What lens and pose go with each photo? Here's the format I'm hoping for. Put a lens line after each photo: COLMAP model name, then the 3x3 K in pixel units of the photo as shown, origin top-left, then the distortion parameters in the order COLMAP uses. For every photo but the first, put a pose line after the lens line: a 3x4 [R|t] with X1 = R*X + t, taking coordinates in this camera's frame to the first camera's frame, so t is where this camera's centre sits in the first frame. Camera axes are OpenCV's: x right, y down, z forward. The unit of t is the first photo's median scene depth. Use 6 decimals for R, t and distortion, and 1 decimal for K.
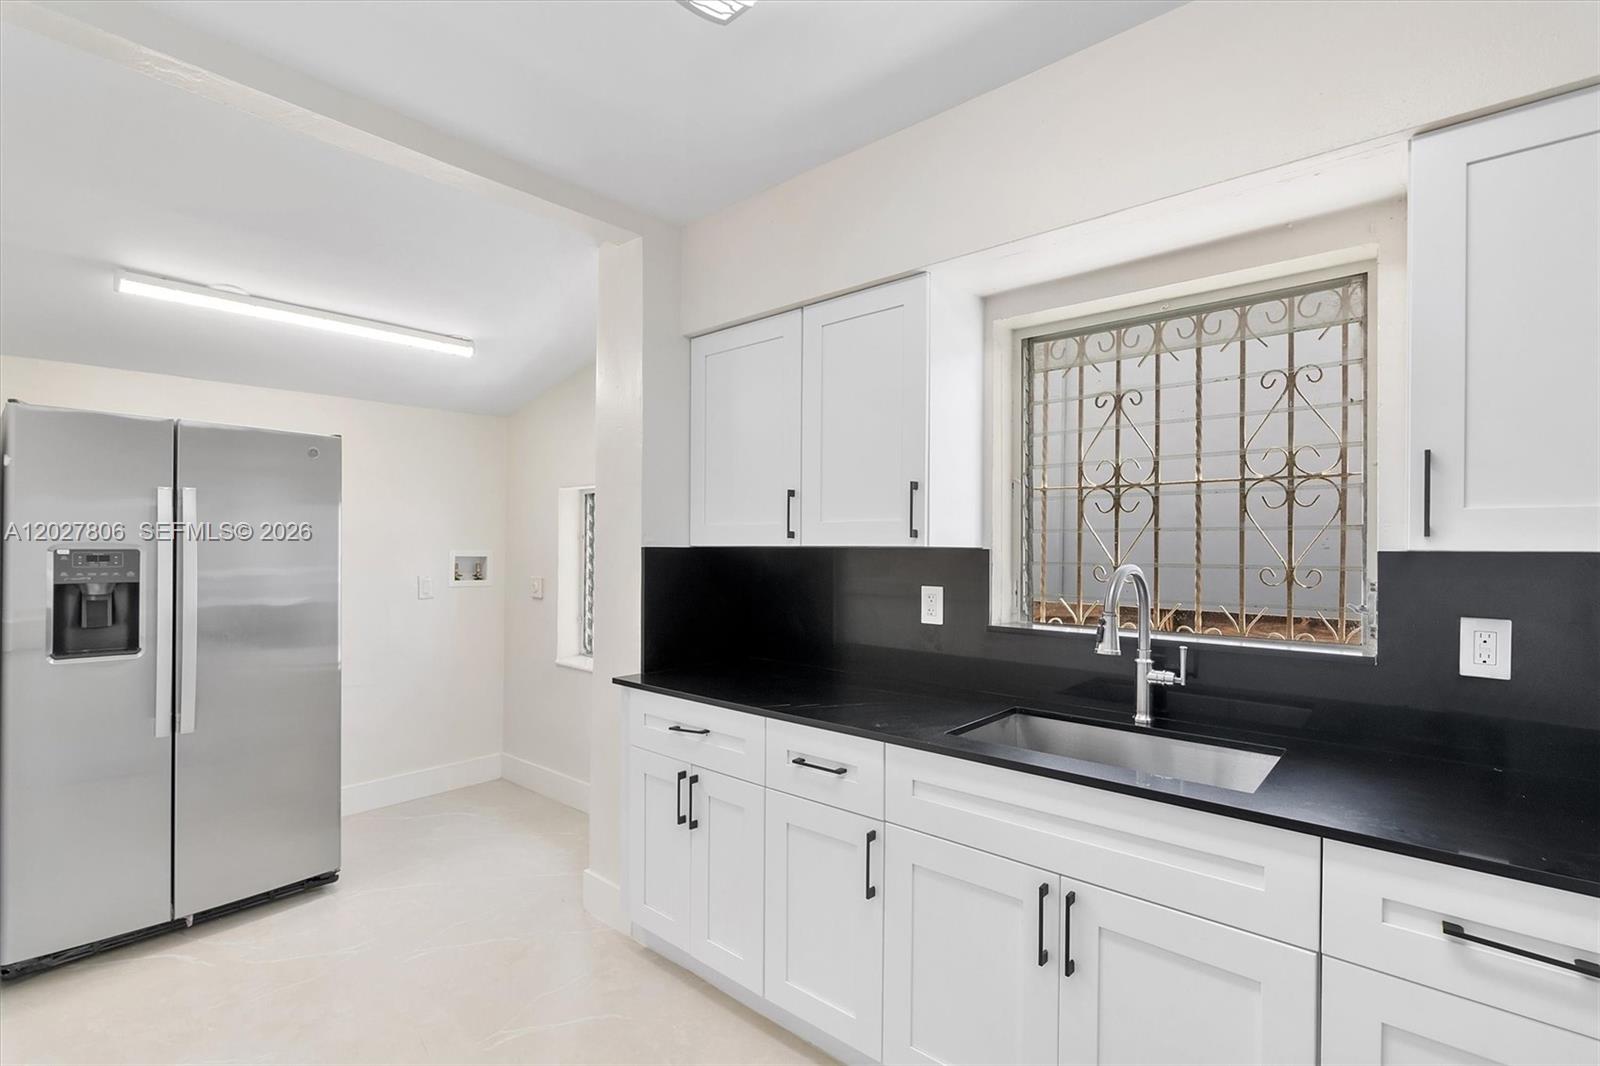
lens RADIAL K [[728.2, 0, 797.3], [0, 728.2, 538.5], [0, 0, 1]] dist [-0.003178, -0.002718]
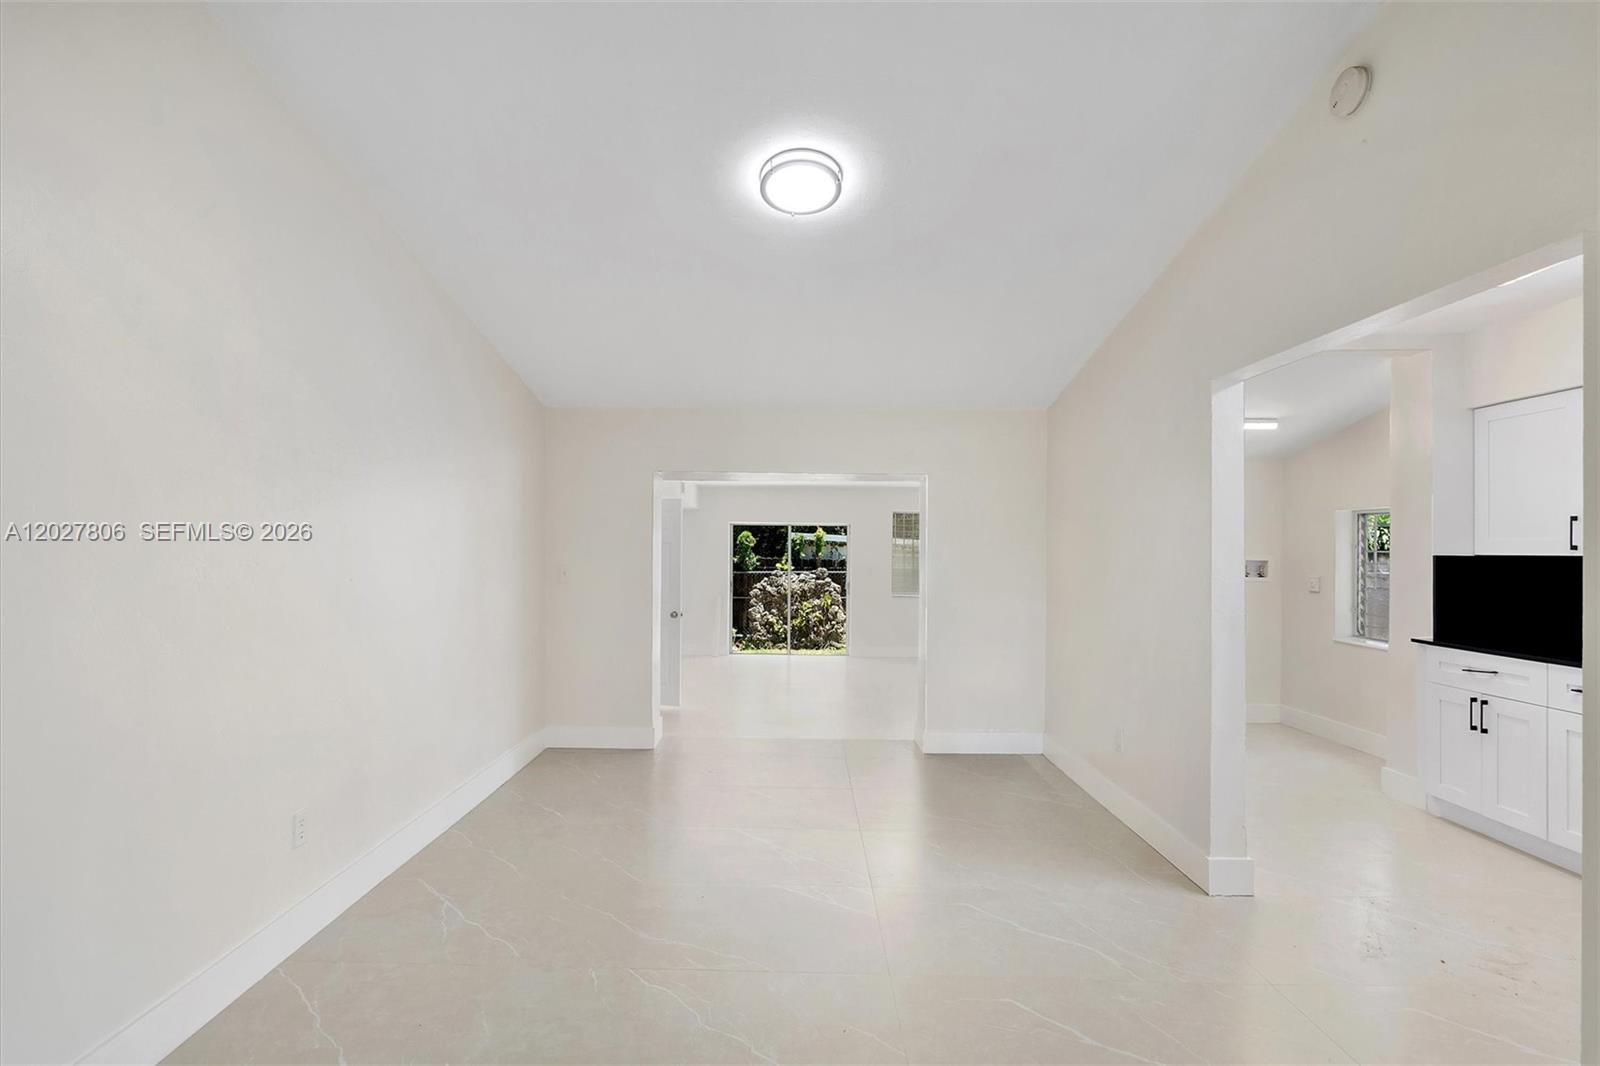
lens RADIAL K [[728.2, 0, 797.4], [0, 728.2, 536.2], [0, 0, 1]] dist [-0.003178, -0.002718]
pose [[0.649260, -0.008537, -0.760519, 0.046945], [0.000978, 0.999946, -0.010390, -0.008456], [0.760566, 0.006002, 0.649233, -0.614502]]
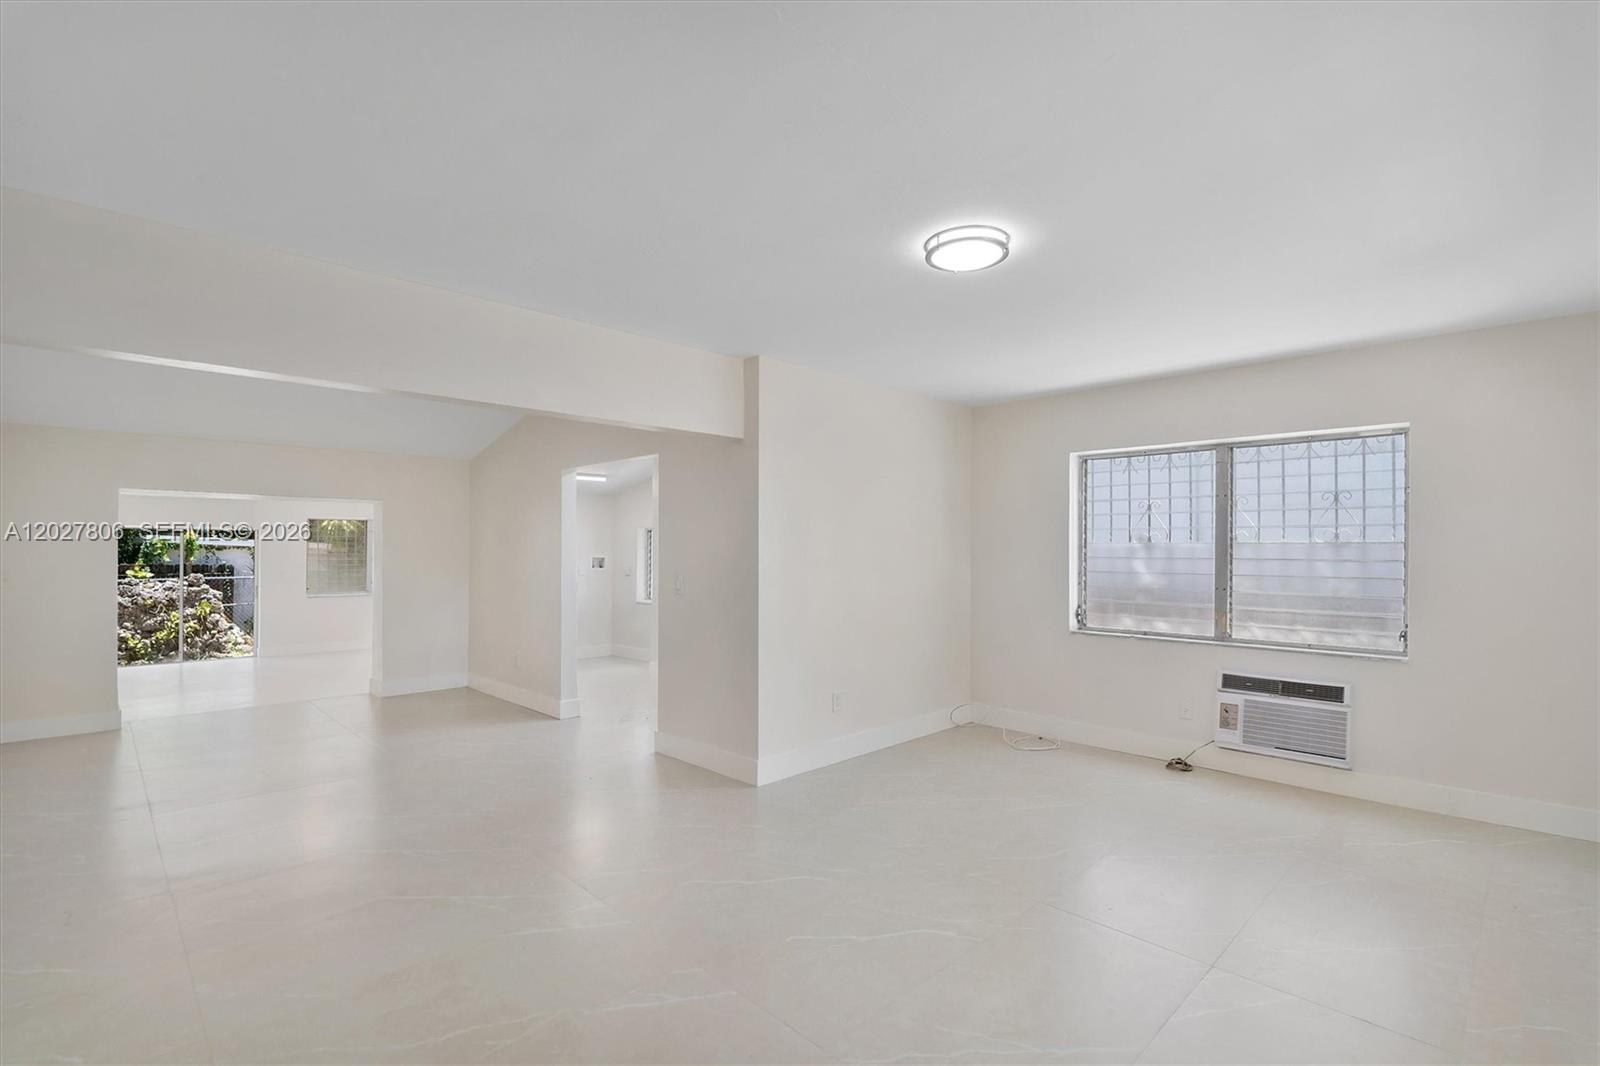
lens RADIAL K [[728.2, 0, 802.4], [0, 728.2, 538.9], [0, 0, 1]] dist [-0.003178, -0.002718]
pose [[0.997629, -0.003049, -0.068750, 0.366237], [0.002505, 0.999965, -0.007992, -0.014359], [0.068772, 0.007801, 0.997602, -1.300187]]
